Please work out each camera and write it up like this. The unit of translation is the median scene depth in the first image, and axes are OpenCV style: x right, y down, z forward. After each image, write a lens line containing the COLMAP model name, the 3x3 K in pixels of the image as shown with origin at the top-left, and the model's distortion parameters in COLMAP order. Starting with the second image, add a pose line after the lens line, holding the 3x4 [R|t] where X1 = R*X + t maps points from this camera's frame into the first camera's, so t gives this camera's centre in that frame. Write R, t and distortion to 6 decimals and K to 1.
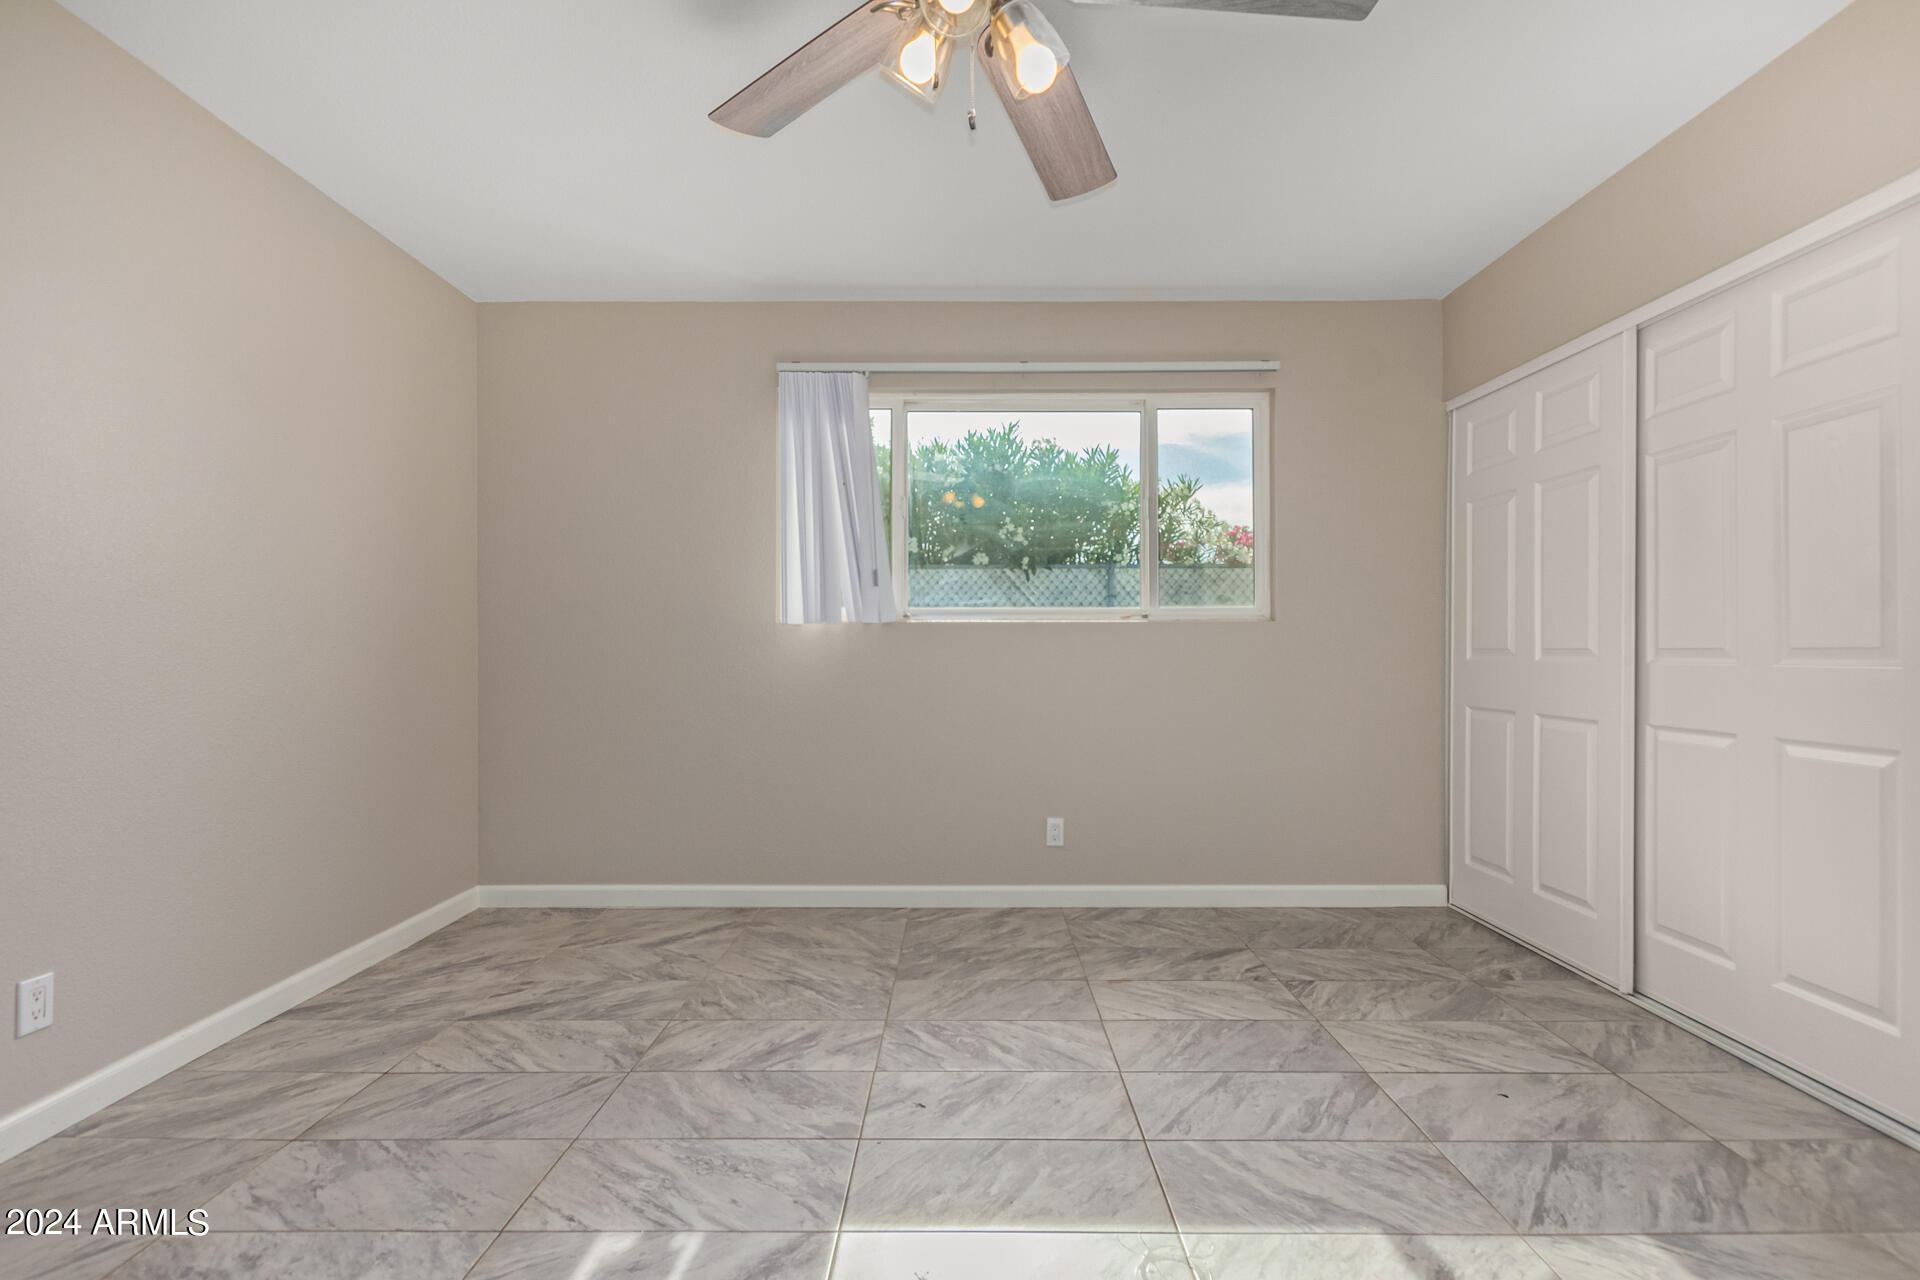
lens RADIAL K [[891.2, 0, 950.5], [0, 891.2, 637.8], [0, 0, 1]] dist [0.004629, -0.002278]
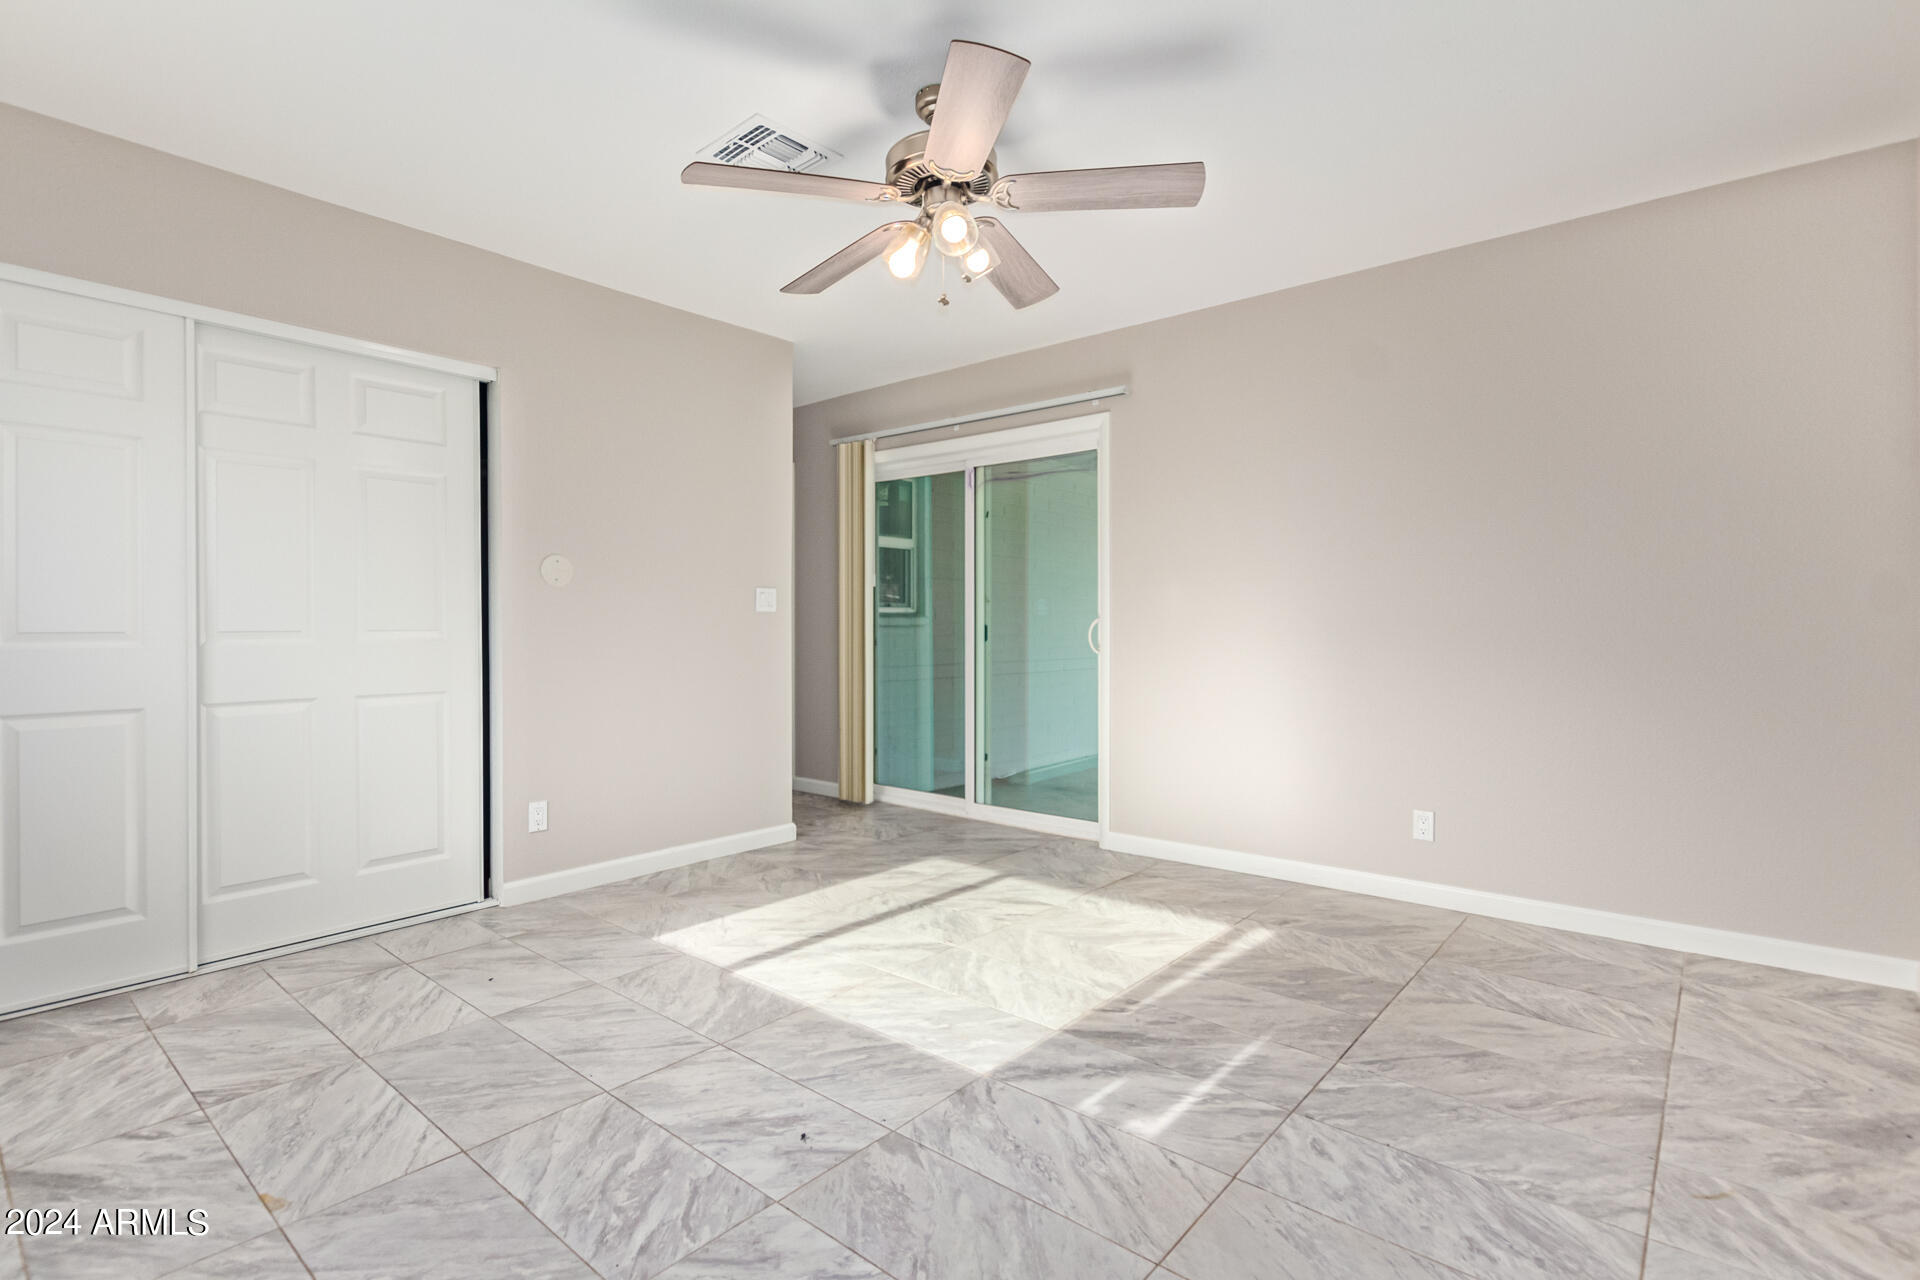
lens RADIAL K [[891.2, 0, 959.4], [0, 891.2, 629.8], [0, 0, 1]] dist [0.004629, -0.002278]
pose [[-0.774272, 0.000850, 0.632853, -0.812464], [-0.003977, 0.999973, -0.006209, 0.018632], [-0.632841, -0.007325, -0.774247, 1.791970]]
